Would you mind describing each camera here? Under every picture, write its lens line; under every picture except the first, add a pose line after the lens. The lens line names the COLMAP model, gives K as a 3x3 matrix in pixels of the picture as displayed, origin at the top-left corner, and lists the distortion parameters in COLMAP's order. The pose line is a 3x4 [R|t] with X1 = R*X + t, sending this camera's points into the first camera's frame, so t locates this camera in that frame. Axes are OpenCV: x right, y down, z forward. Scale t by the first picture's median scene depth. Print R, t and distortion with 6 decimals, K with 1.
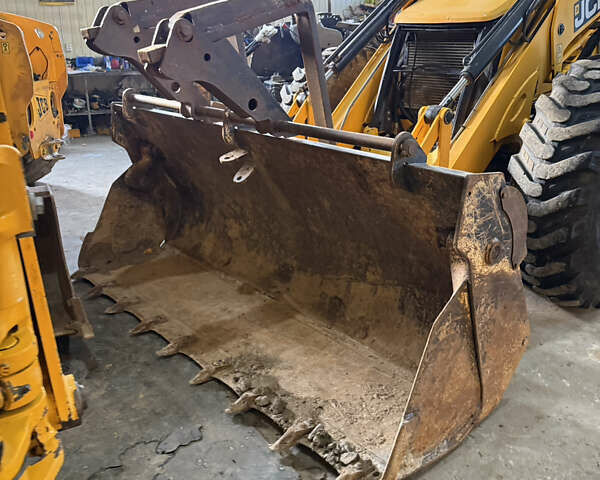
lens RADIAL K [[581.8, 0, 300.0], [0, 581.8, 240.0], [0, 0, 1]] dist [0.211551, -0.296183]
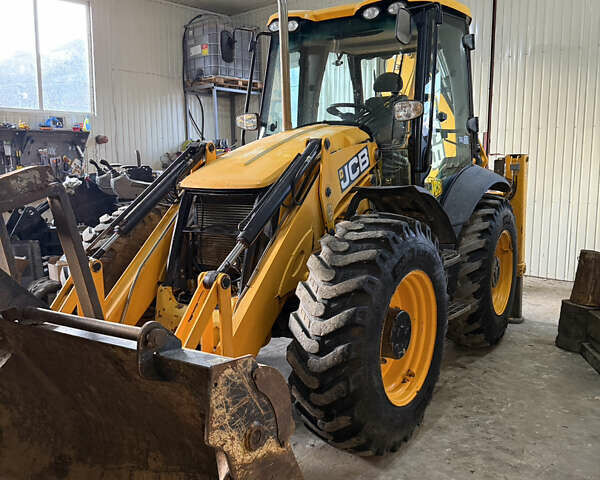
lens RADIAL K [[581.8, 0, 300.0], [0, 581.8, 240.0], [0, 0, 1]] dist [0.211551, -0.296183]
pose [[0.967876, -0.054896, 0.245362, 0.129783], [0.102561, 0.977194, -0.185939, -0.077002], [-0.229559, 0.205130, 0.951433, -0.003886]]
